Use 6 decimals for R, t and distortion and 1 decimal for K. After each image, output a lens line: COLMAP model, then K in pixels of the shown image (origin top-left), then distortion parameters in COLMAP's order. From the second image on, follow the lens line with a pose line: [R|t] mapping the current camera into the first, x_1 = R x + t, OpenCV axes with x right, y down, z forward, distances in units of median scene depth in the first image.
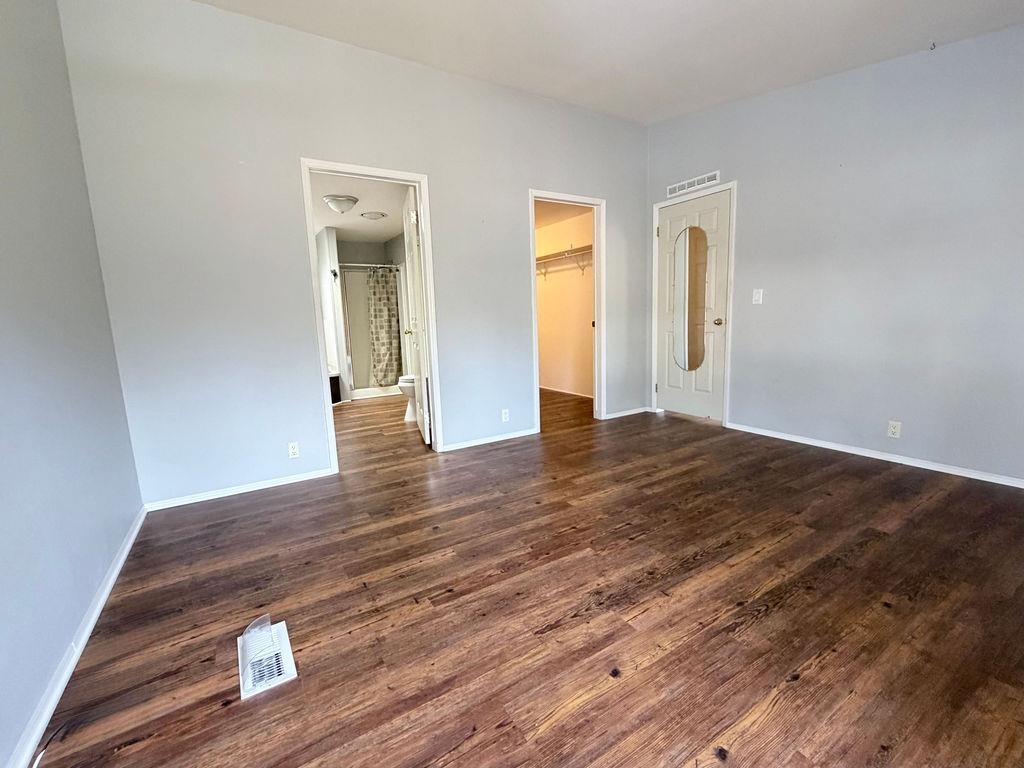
lens RADIAL K [[432.6, 0, 510.7], [0, 432.6, 385.1], [0, 0, 1]] dist [0.001215, -0.000378]
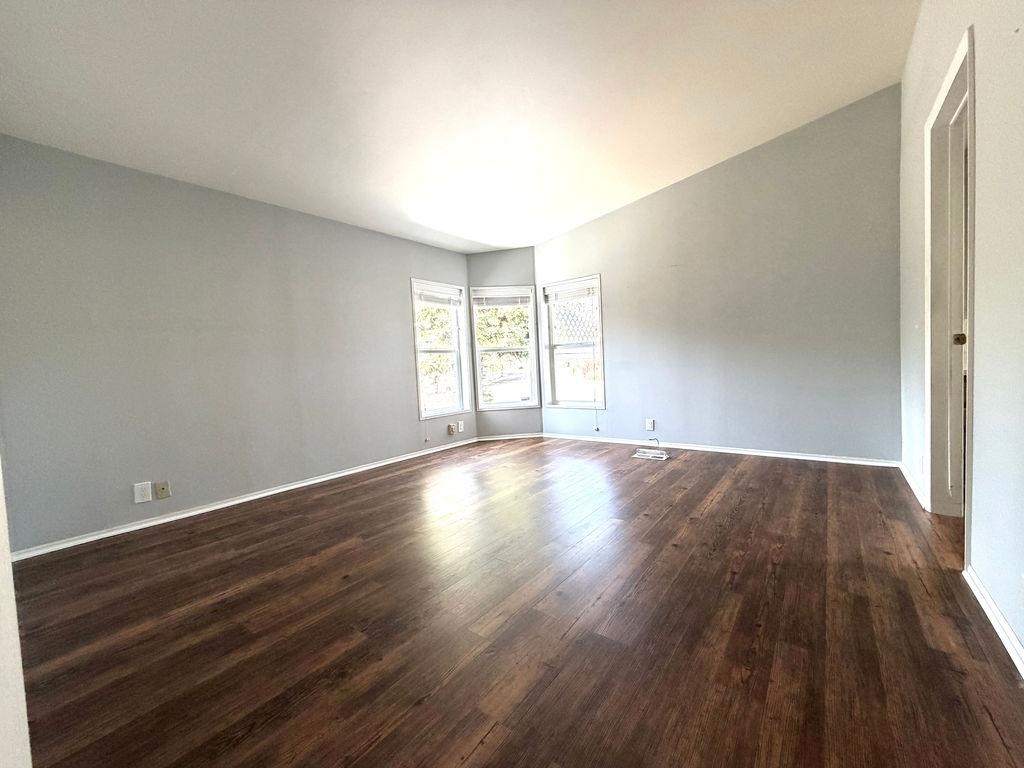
lens RADIAL K [[408.0, 0, 510.9], [0, 408.0, 384.2], [0, 0, 1]] dist [-0.000031, 0.000094]
pose [[-0.930158, 0.097427, -0.353996, 0.721251], [0.023448, 0.977946, 0.207538, -0.255404], [0.366409, 0.184743, -0.911929, 1.823827]]
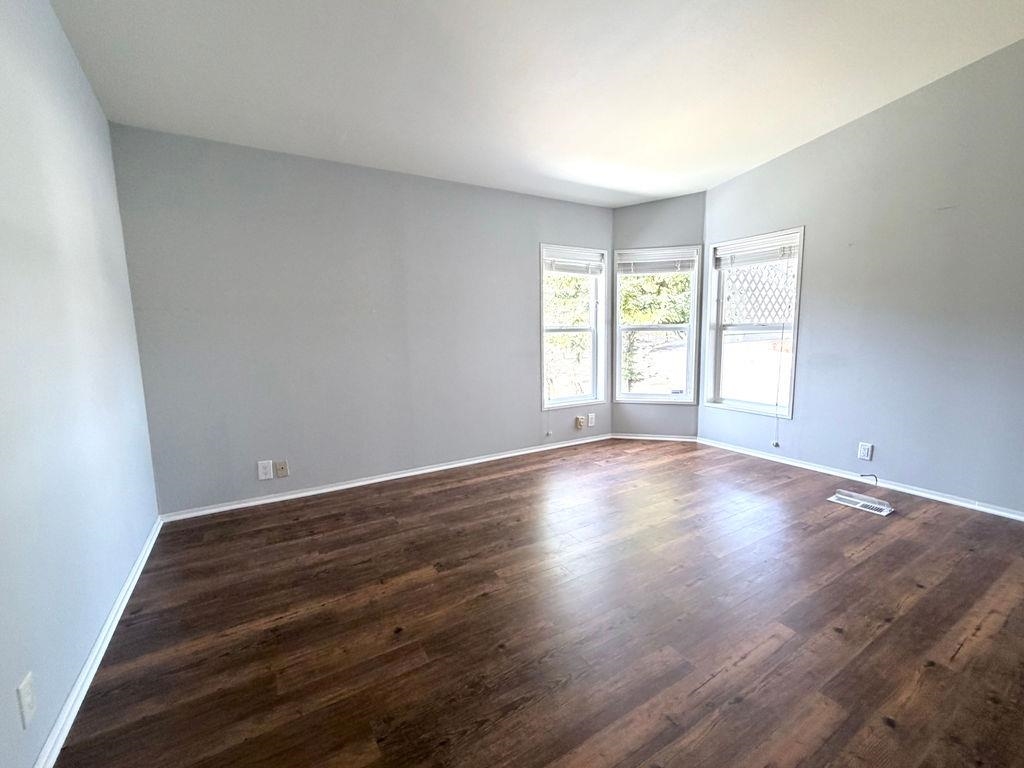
lens RADIAL K [[432.6, 0, 510.7], [0, 432.6, 385.1], [0, 0, 1]] dist [0.001215, -0.000378]
pose [[-0.998698, 0.050271, 0.008626, 0.566575], [0.050672, 0.958576, 0.280294, -0.304022], [0.005821, 0.280366, -0.959875, 1.619021]]
